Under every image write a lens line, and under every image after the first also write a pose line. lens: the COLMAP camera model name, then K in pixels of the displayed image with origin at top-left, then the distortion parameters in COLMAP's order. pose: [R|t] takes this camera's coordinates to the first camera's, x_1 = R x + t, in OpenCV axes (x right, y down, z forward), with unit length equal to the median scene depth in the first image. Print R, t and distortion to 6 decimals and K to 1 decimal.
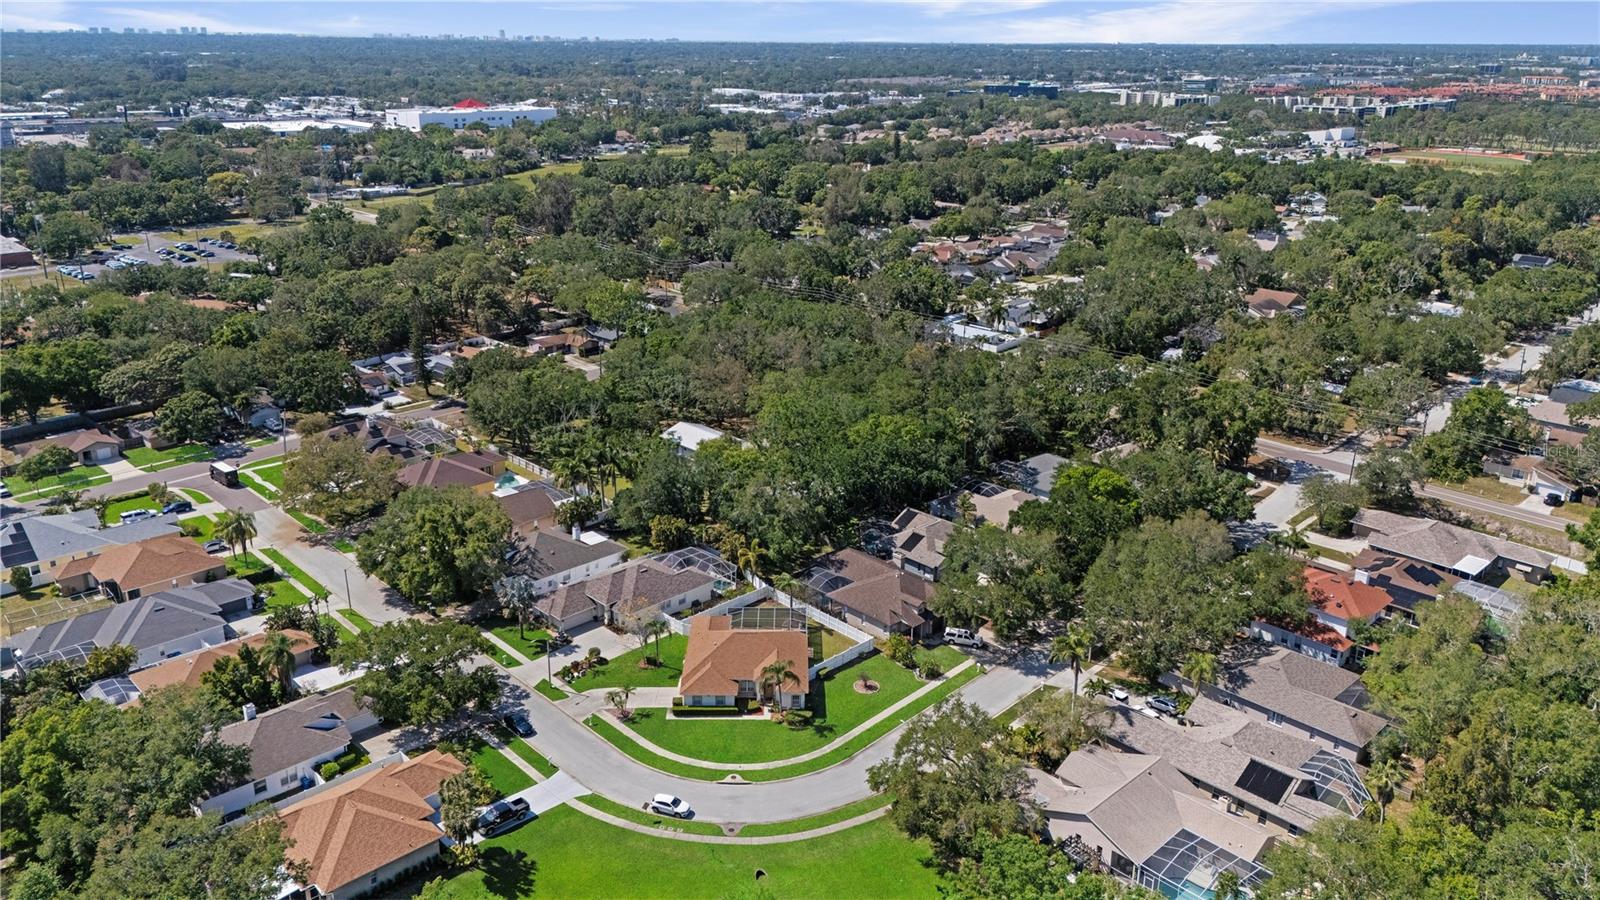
lens RADIAL K [[1161.7, 0, 782.5], [0, 1161.7, 450.9], [0, 0, 1]] dist [0.065403, -0.067007]
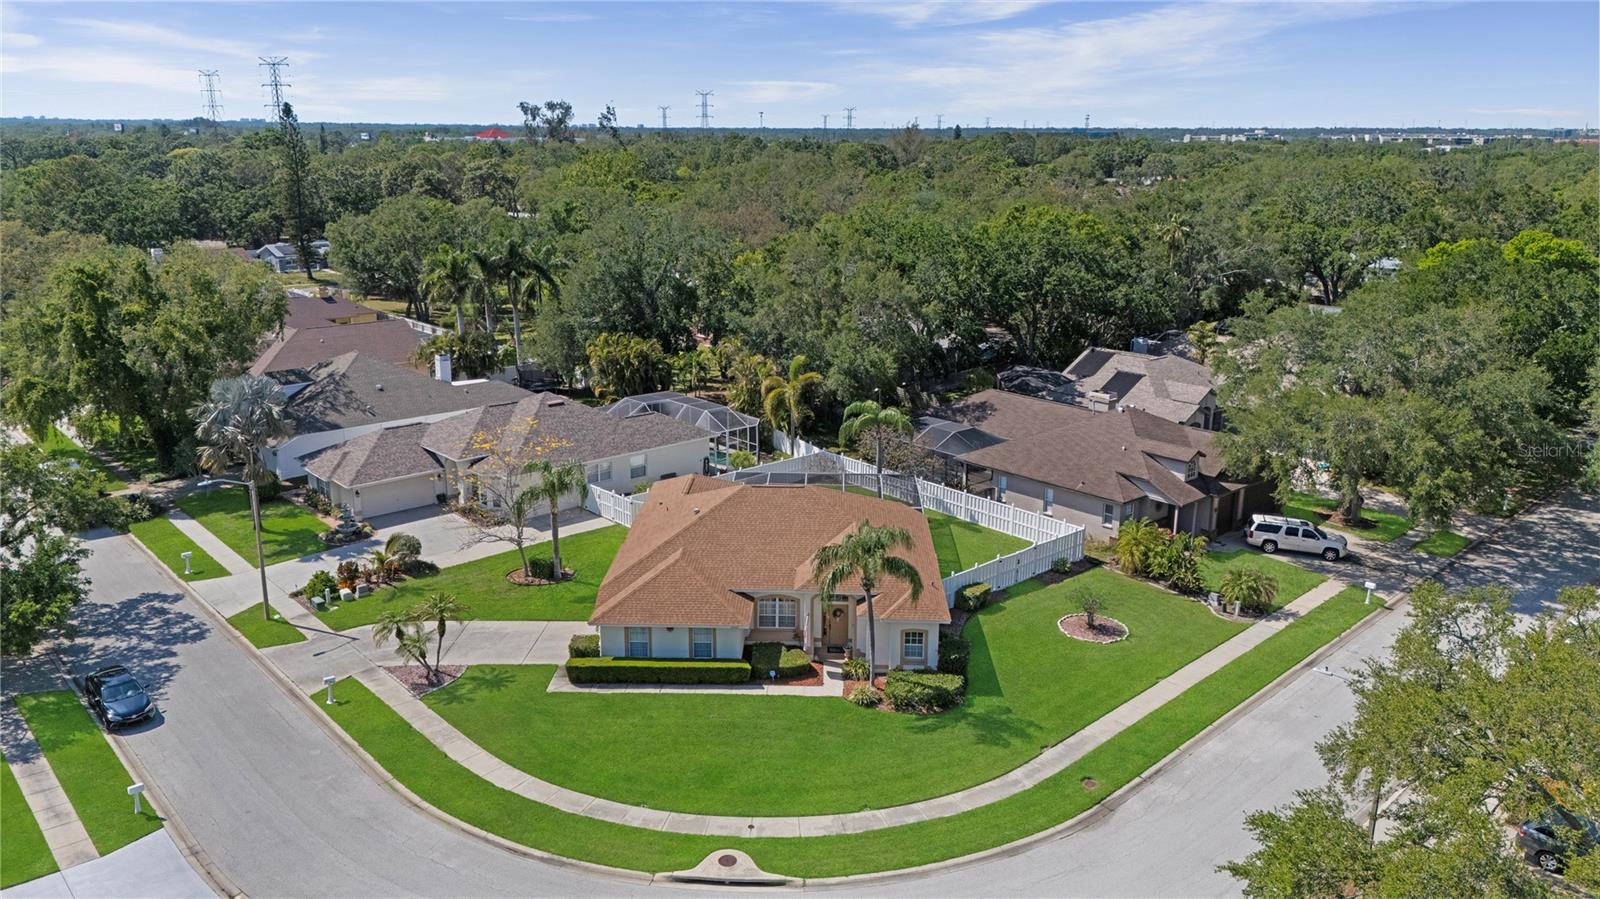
lens RADIAL K [[1161.7, 0, 782.5], [0, 1161.7, 450.4], [0, 0, 1]] dist [0.065403, -0.067007]
pose [[0.999485, 0.009350, -0.030706, -0.017546], [-0.011687, 0.996977, -0.076808, 0.176324], [0.029895, 0.077128, 0.996573, 0.618617]]
